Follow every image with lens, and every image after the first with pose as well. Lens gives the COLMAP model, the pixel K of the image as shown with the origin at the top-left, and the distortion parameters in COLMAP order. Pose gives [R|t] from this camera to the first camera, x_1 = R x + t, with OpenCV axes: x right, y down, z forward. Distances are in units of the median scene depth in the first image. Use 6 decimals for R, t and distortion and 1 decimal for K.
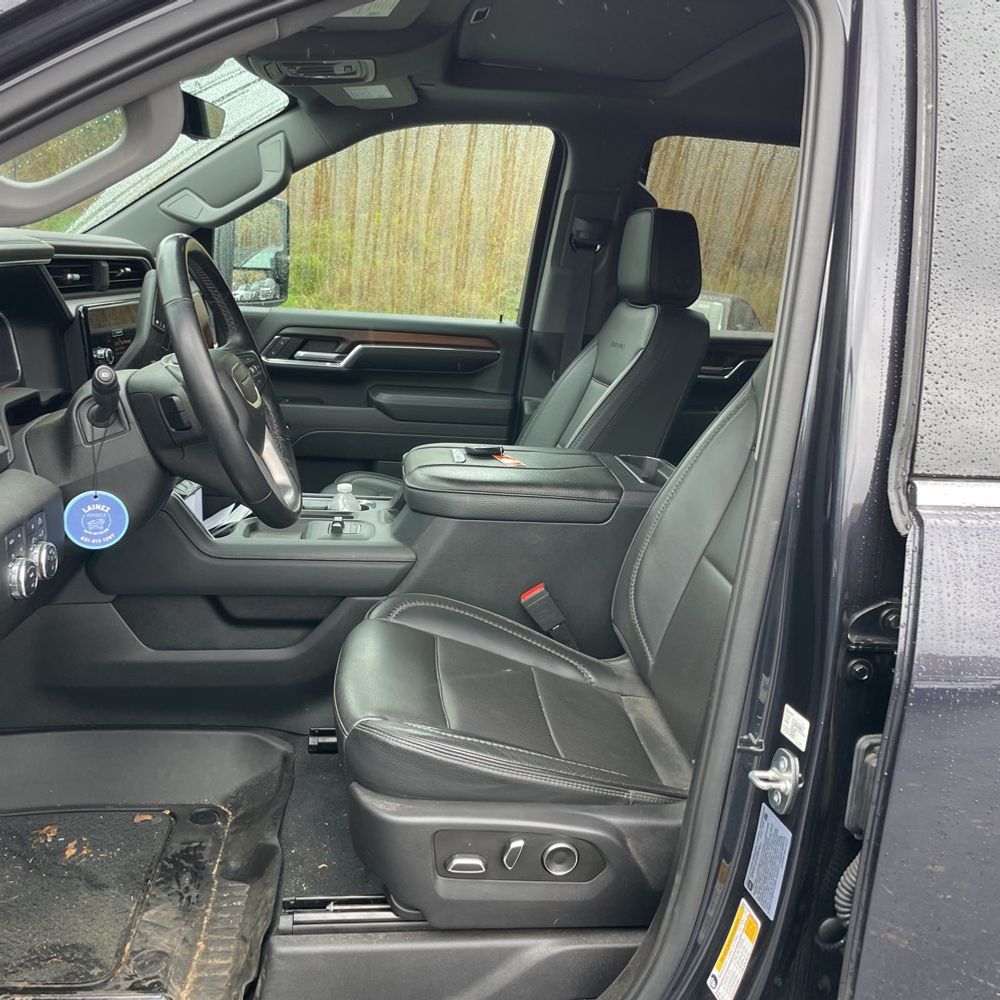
lens RADIAL K [[1018.5, 0, 499.3], [0, 1018.5, 500.3], [0, 0, 1]] dist [0.040098, 0.000000]
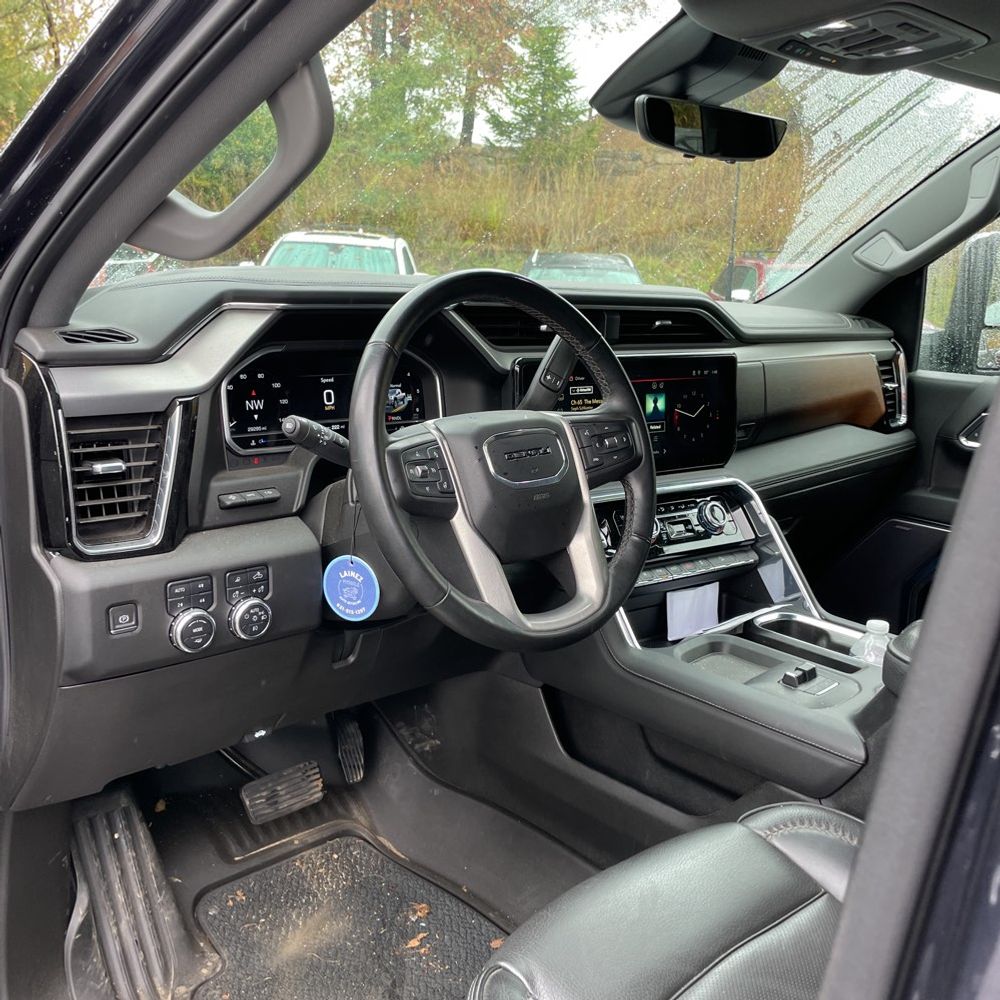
lens RADIAL K [[1018.5, 0, 499.3], [0, 1018.5, 498.0], [0, 0, 1]] dist [0.040098, 0.000000]
pose [[0.599573, 0.123145, -0.790789, 0.370973], [-0.180905, 0.983371, 0.015973, -0.094280], [0.779606, 0.133481, 0.611880, 0.542094]]
